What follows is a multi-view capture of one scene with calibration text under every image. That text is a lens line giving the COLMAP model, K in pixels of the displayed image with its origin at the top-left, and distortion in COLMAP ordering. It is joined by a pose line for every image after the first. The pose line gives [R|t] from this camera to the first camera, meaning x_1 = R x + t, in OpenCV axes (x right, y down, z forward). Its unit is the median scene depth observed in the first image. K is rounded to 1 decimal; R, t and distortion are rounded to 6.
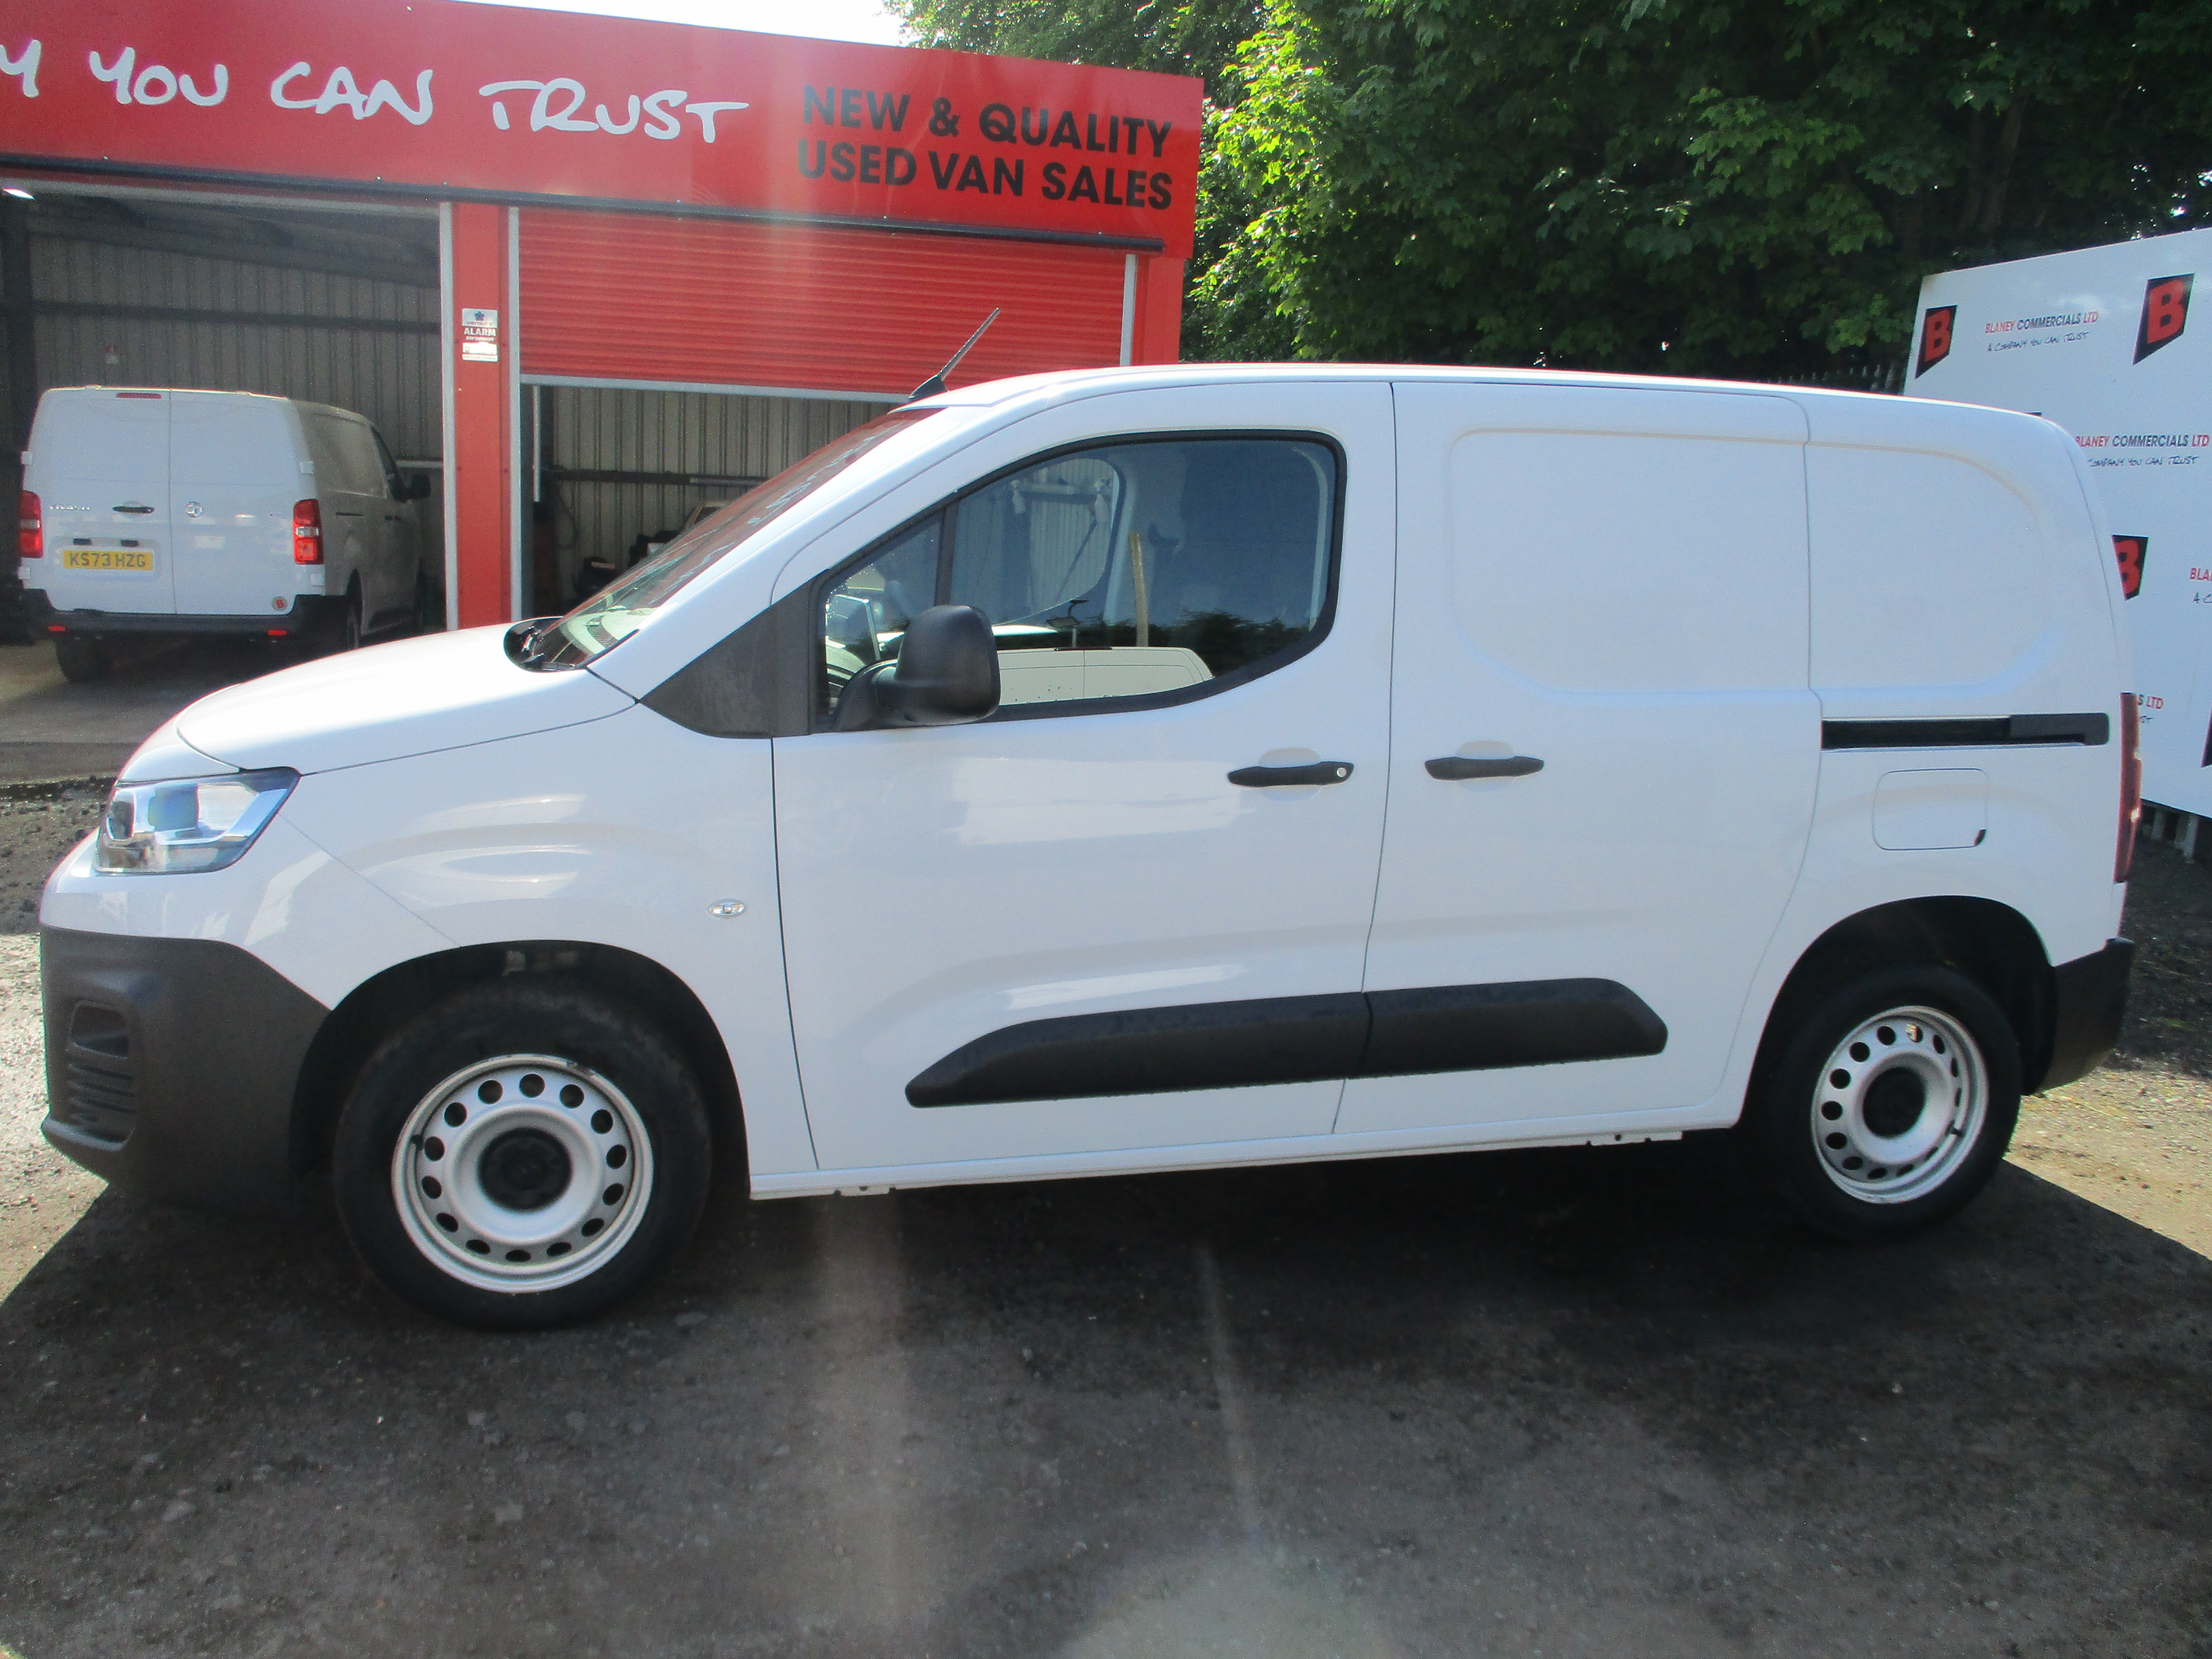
lens RADIAL K [[1870.8, 0, 1095.9], [0, 1870.8, 830.0], [0, 0, 1]] dist [-0.009764, -0.008055]
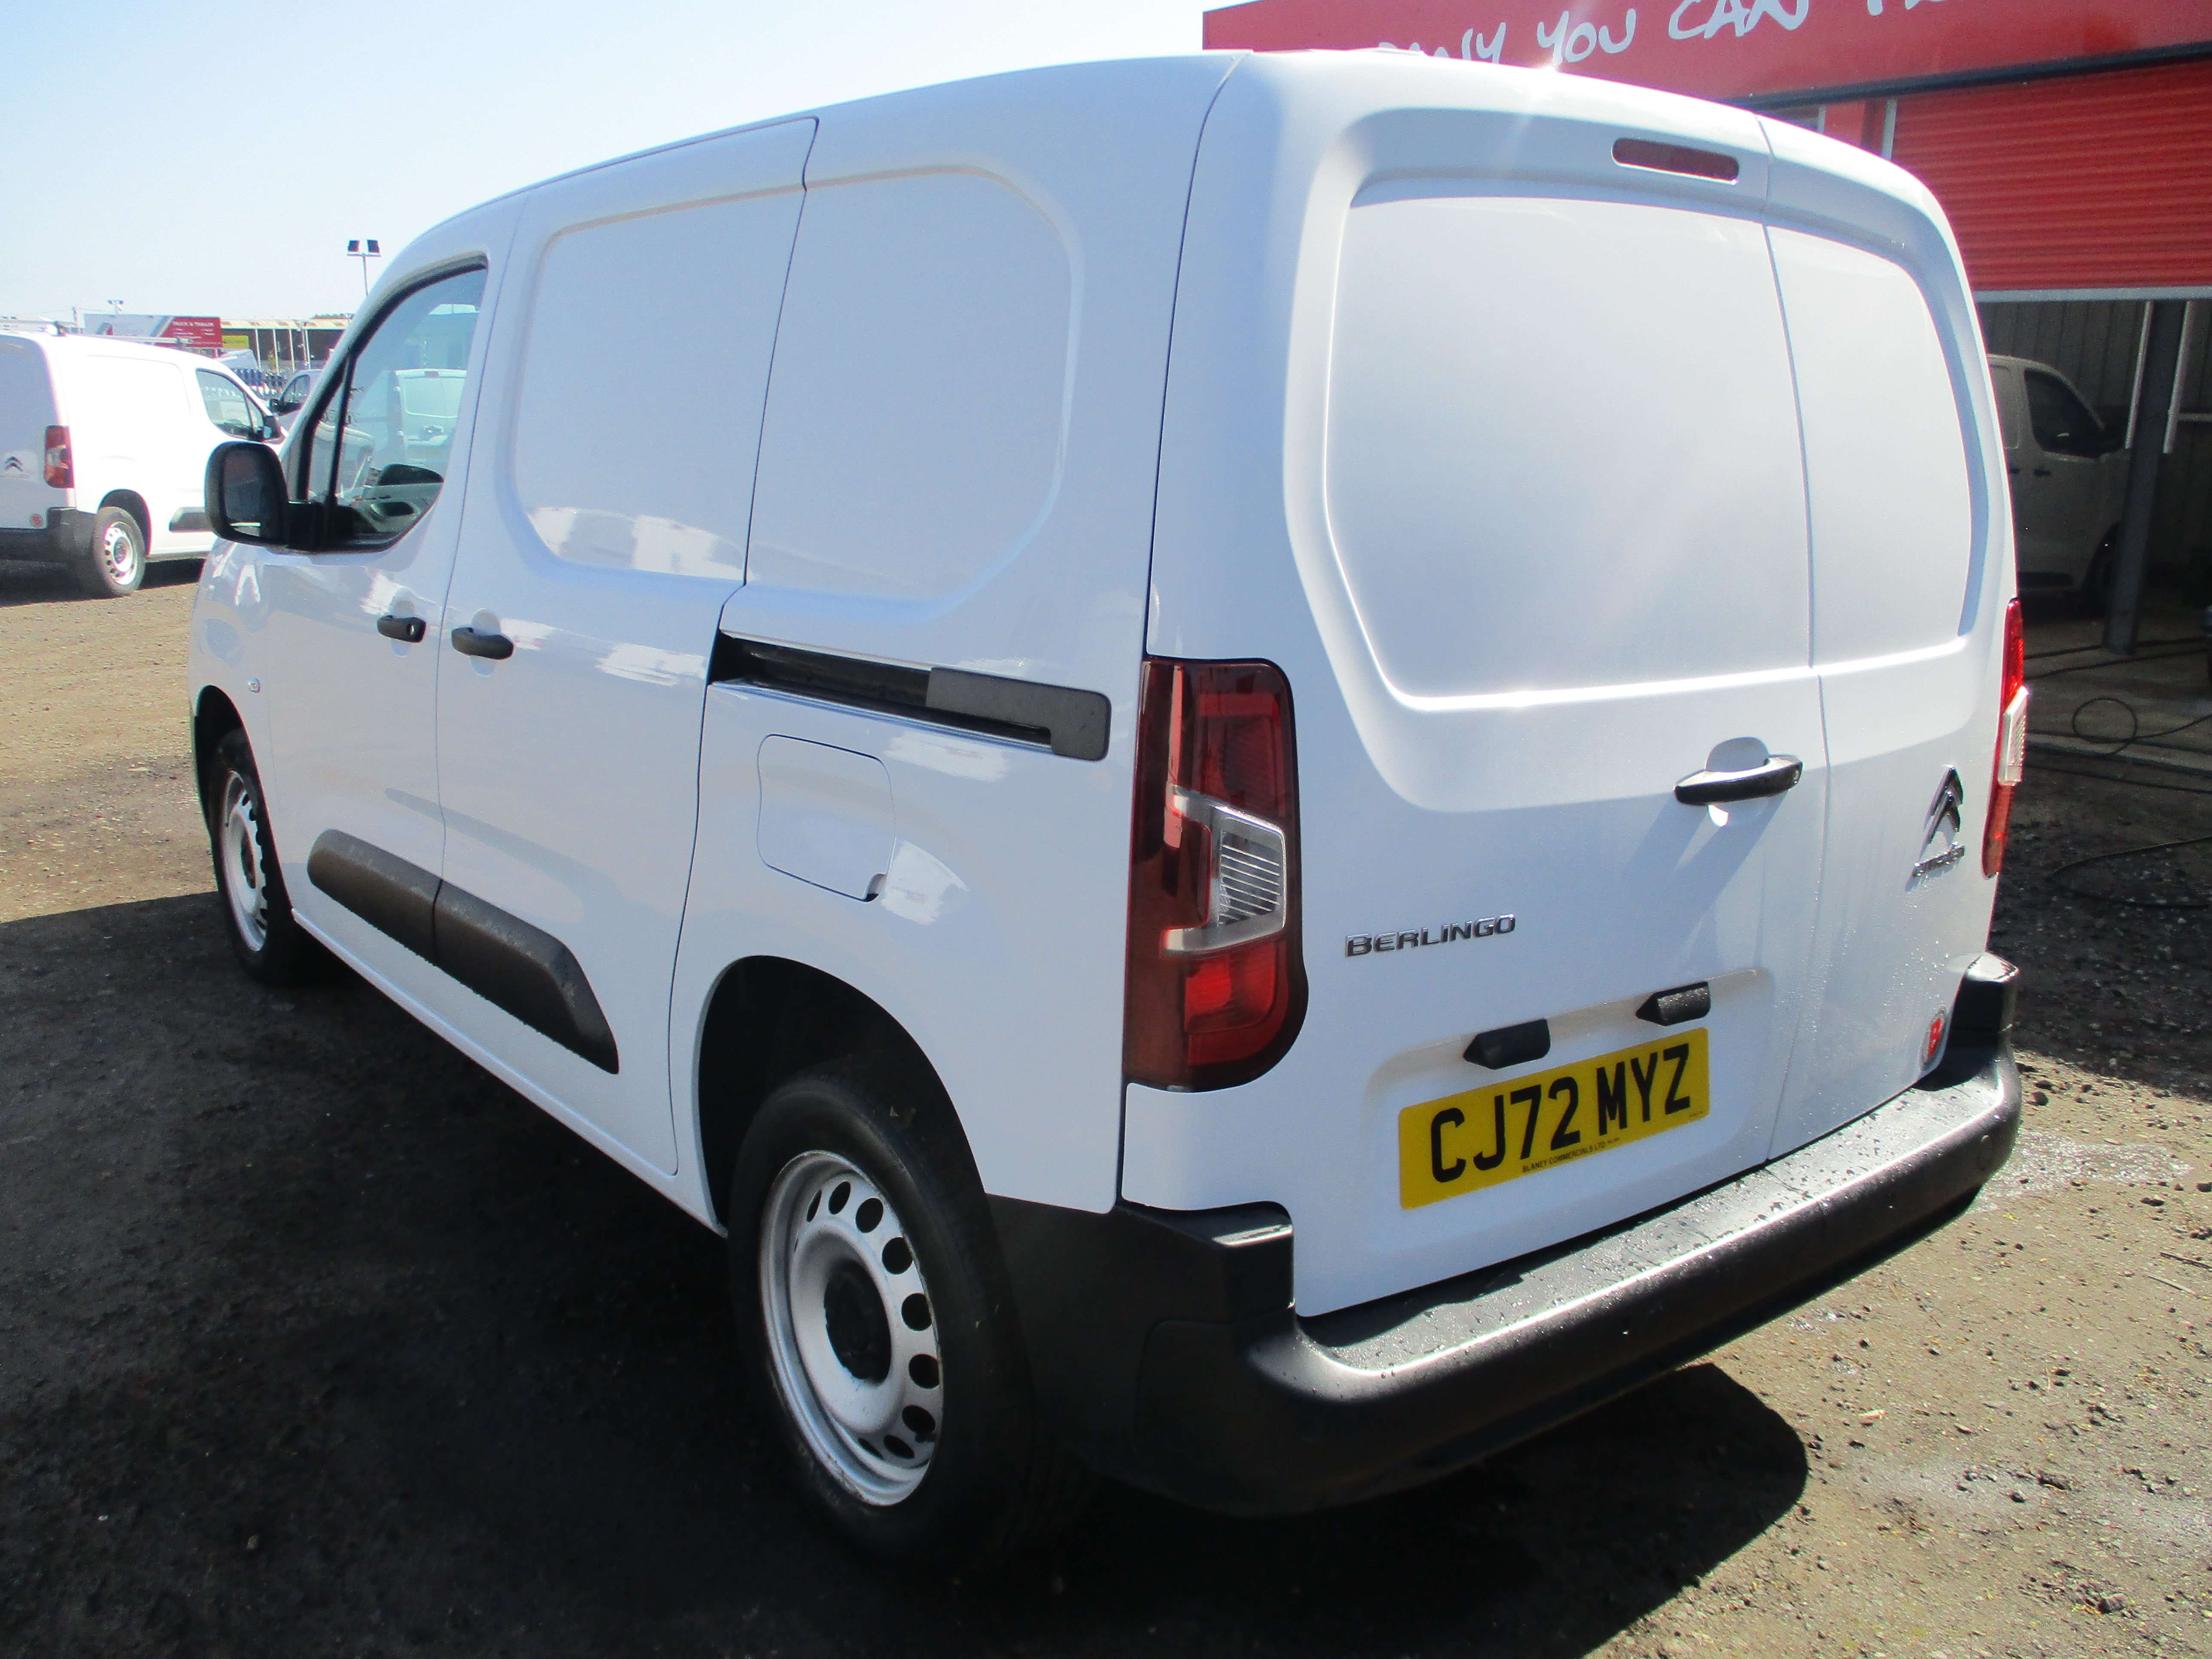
lens RADIAL K [[1870.8, 0, 1095.9], [0, 1870.8, 830.0], [0, 0, 1]] dist [-0.009764, -0.008055]
pose [[0.395305, 0.175920, -0.901546, 0.952431], [-0.173153, 0.978164, 0.114947, -0.081596], [0.902082, 0.110666, 0.417134, 0.807942]]
